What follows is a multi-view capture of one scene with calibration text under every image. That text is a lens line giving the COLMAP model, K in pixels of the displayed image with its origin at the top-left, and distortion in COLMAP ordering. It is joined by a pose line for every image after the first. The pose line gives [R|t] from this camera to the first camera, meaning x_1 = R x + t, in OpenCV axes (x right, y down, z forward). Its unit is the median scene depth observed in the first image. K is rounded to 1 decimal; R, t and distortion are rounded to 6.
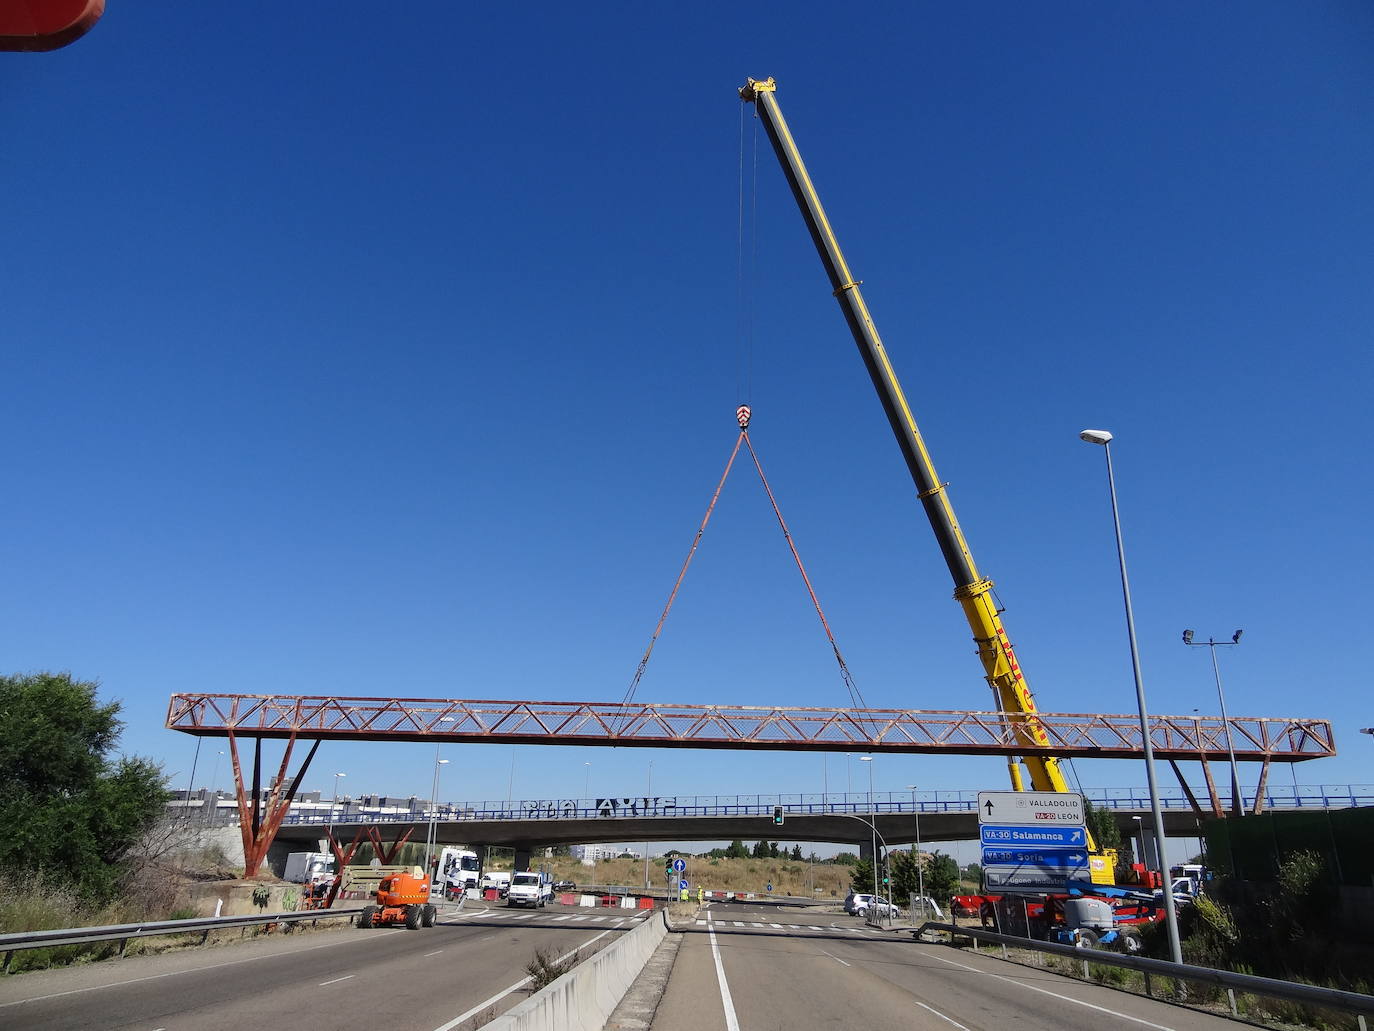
lens RADIAL K [[951.6, 0, 686.0], [0, 951.6, 521.3], [0, 0, 1]] dist [-0.005450, 0.002210]
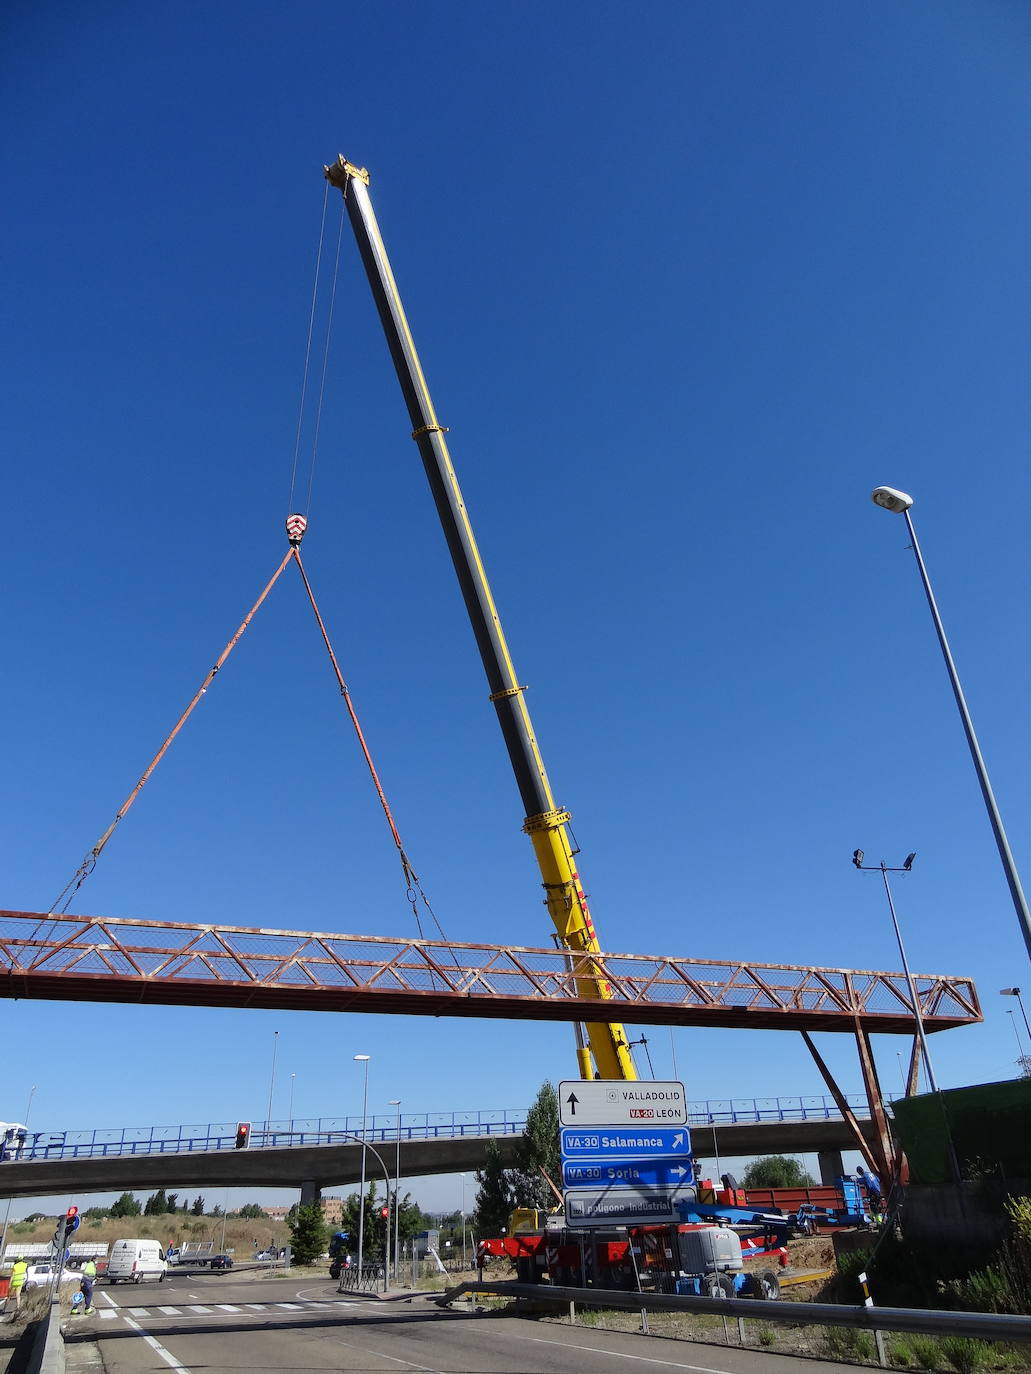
lens RADIAL K [[959.4, 0, 525.9], [0, 959.4, 691.9], [0, 0, 1]] dist [-0.005800, 0.001124]
pose [[0.915069, 0.142501, 0.377282, -0.035068], [-0.082682, 0.981911, -0.170334, 0.119154], [-0.394731, 0.124673, 0.910299, 0.306320]]
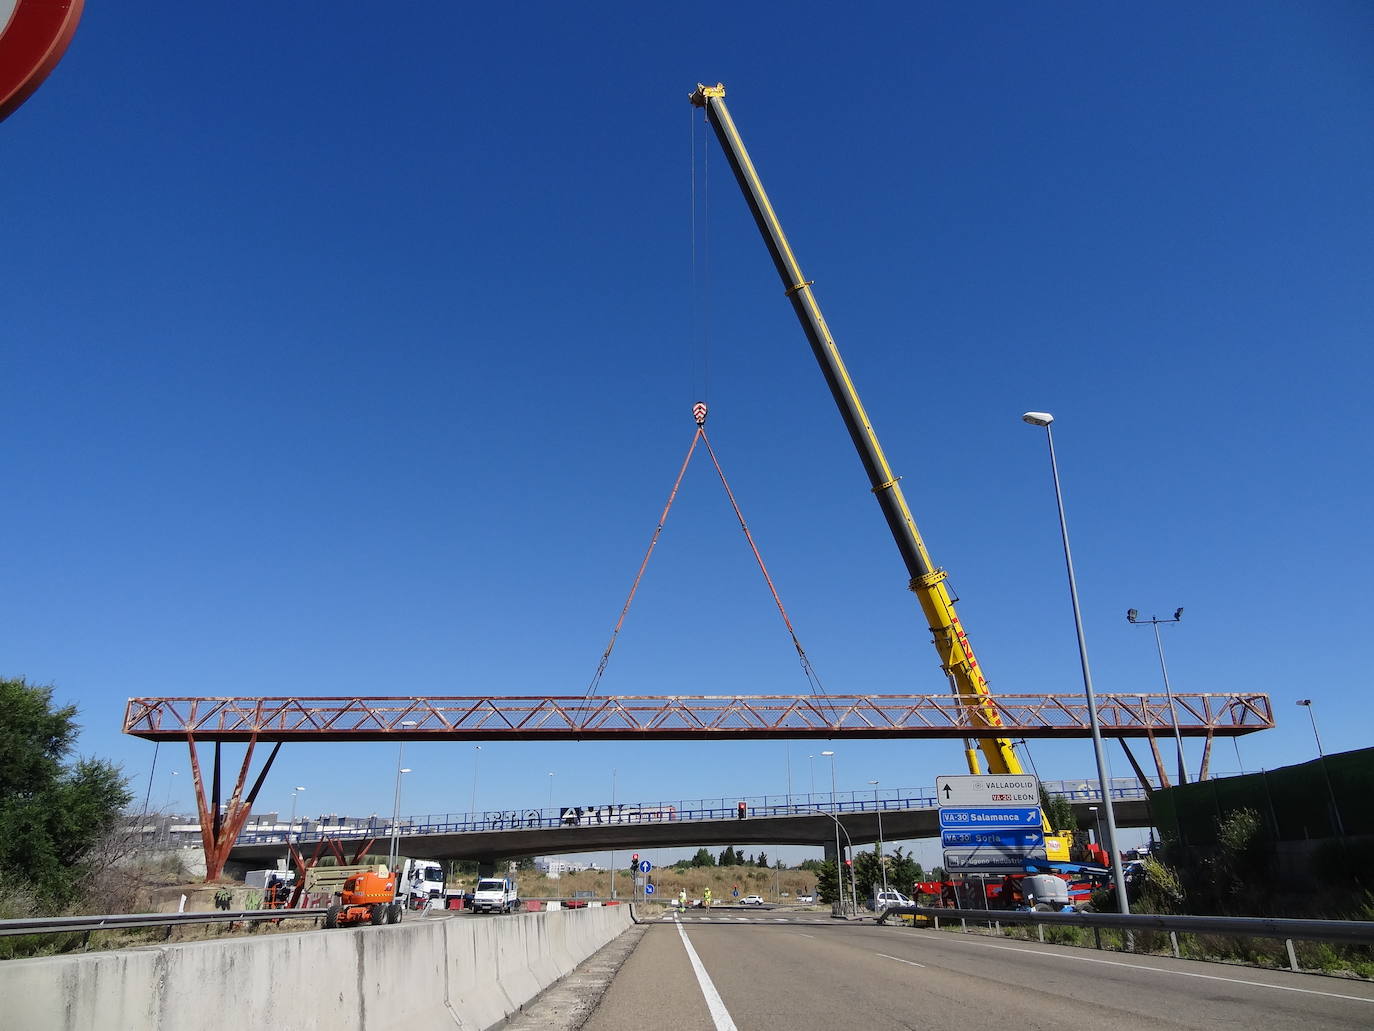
lens RADIAL K [[952.6, 0, 685.8], [0, 952.6, 518.0], [0, 0, 1]] dist [-0.006635, 0.004060]
pose [[0.998921, -0.018693, 0.042519, 0.000053], [0.019357, 0.999696, -0.015258, 0.017619], [-0.042221, 0.016065, 0.998979, -0.014488]]
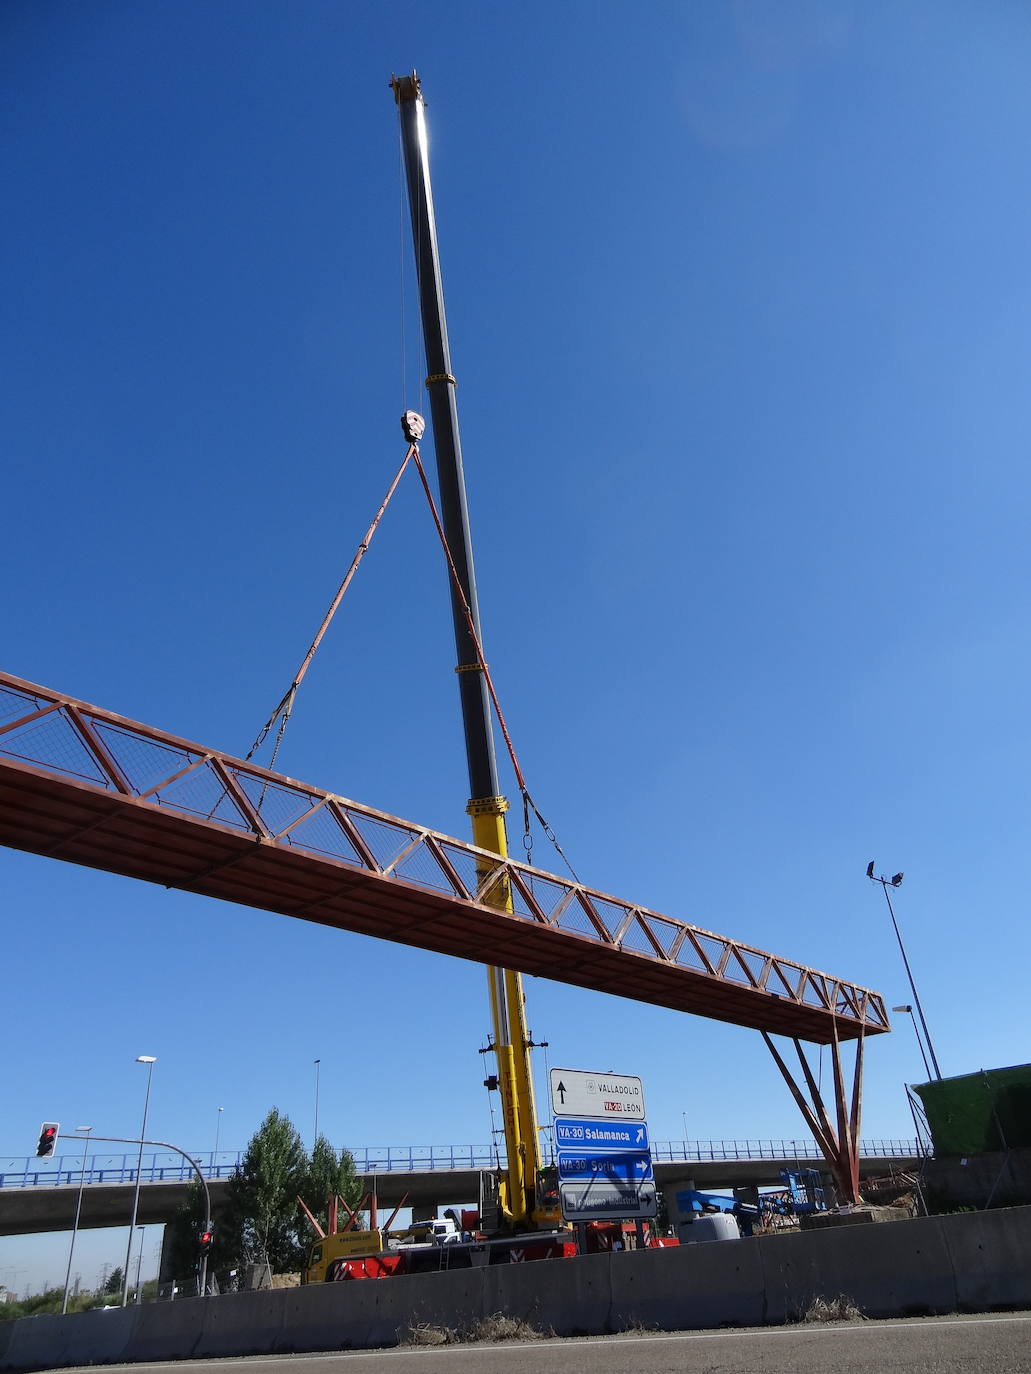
lens RADIAL K [[959.4, 0, 525.9], [0, 959.4, 691.9], [0, 0, 1]] dist [-0.005800, 0.001124]
pose [[0.620025, 0.339476, 0.707337, -0.290003], [-0.181866, 0.939177, -0.291327, 0.233940], [-0.763213, 0.051989, 0.644052, 0.551400]]
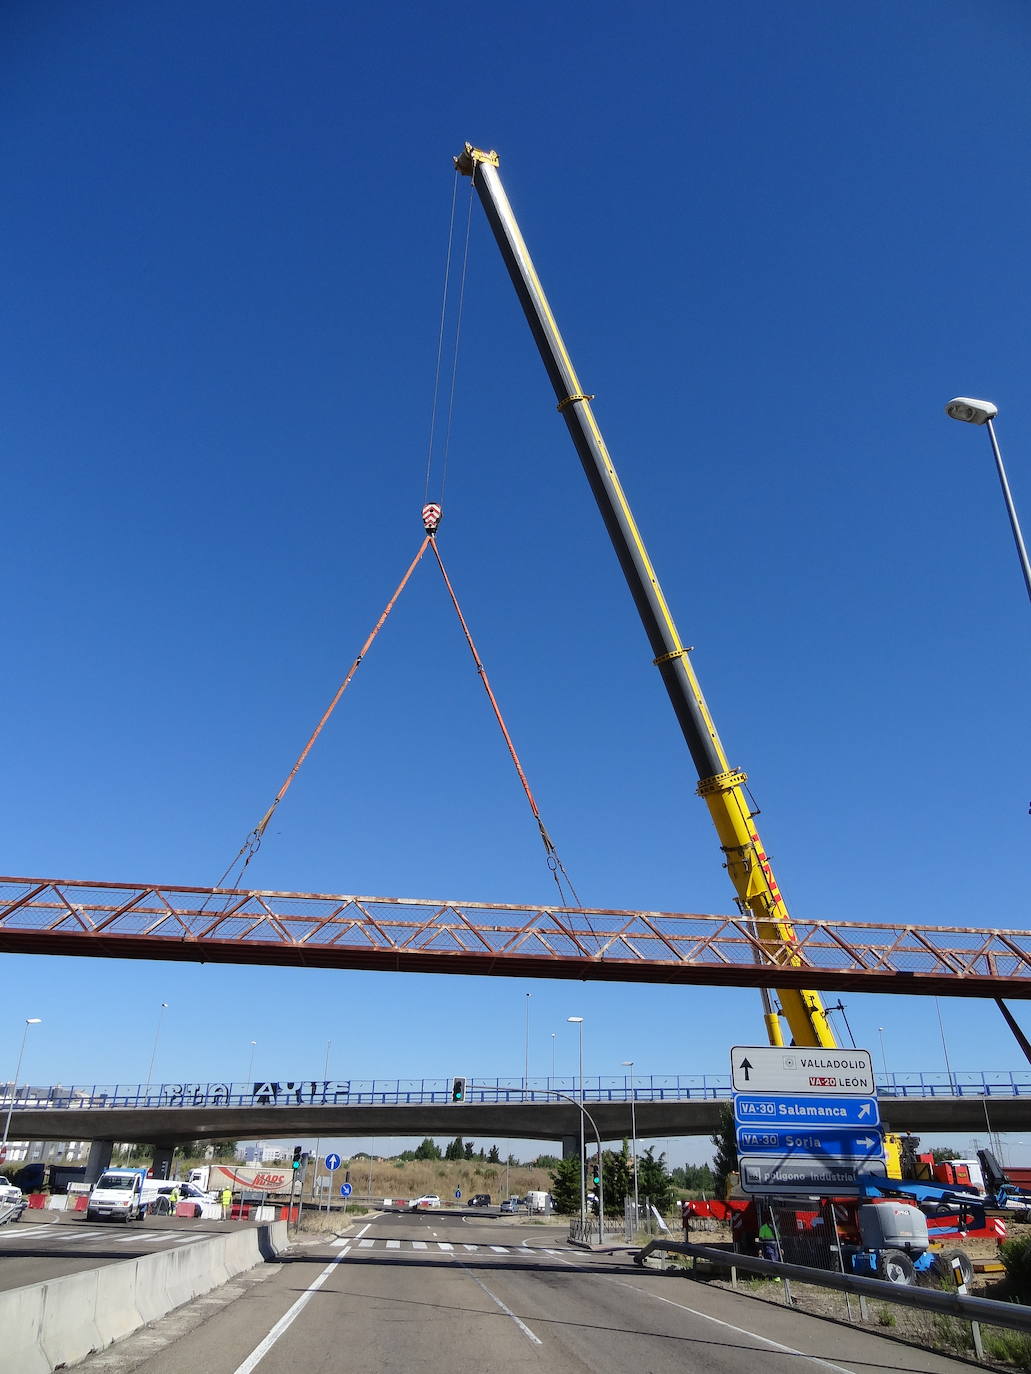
lens RADIAL K [[958.4, 0, 517.8], [0, 958.4, 690.7], [0, 0, 1]] dist [-0.007987, 0.000984]
pose [[0.991561, 0.056529, 0.116665, 0.049270], [-0.042404, 0.991844, -0.120194, 0.112621], [-0.122508, 0.114232, 0.985872, 0.280517]]
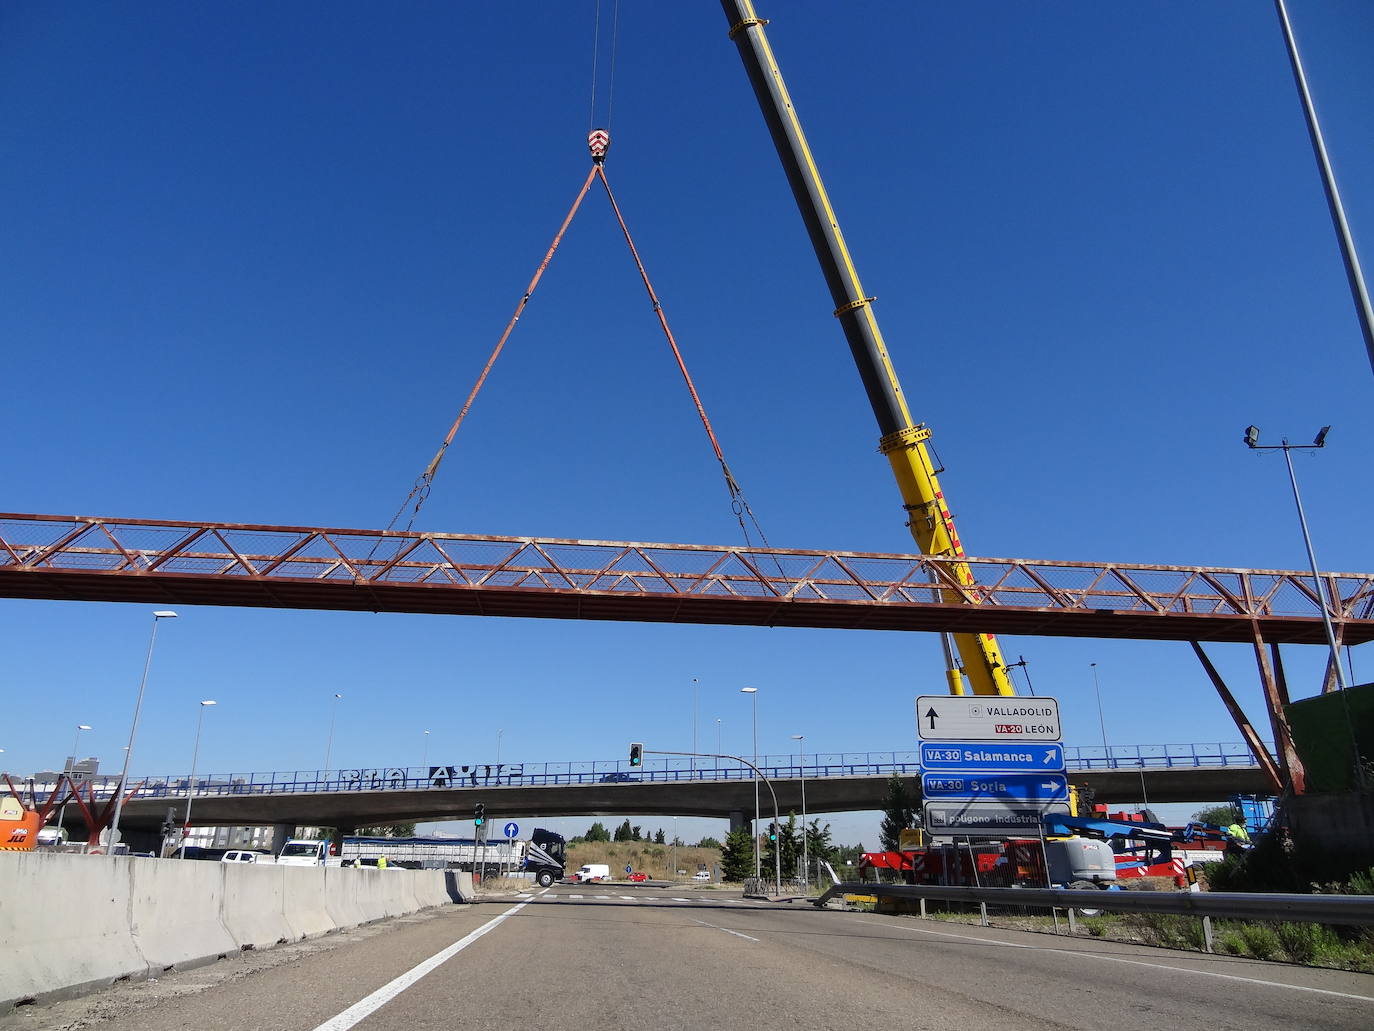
lens RADIAL K [[956.2, 0, 681.3], [0, 956.2, 519.8], [0, 0, 1]] dist [-0.010881, 0.002870]
pose [[0.991404, 0.027546, 0.127906, 0.040407], [-0.028665, 0.999565, 0.006915, 0.154140], [-0.127660, -0.010522, 0.991762, 0.322791]]
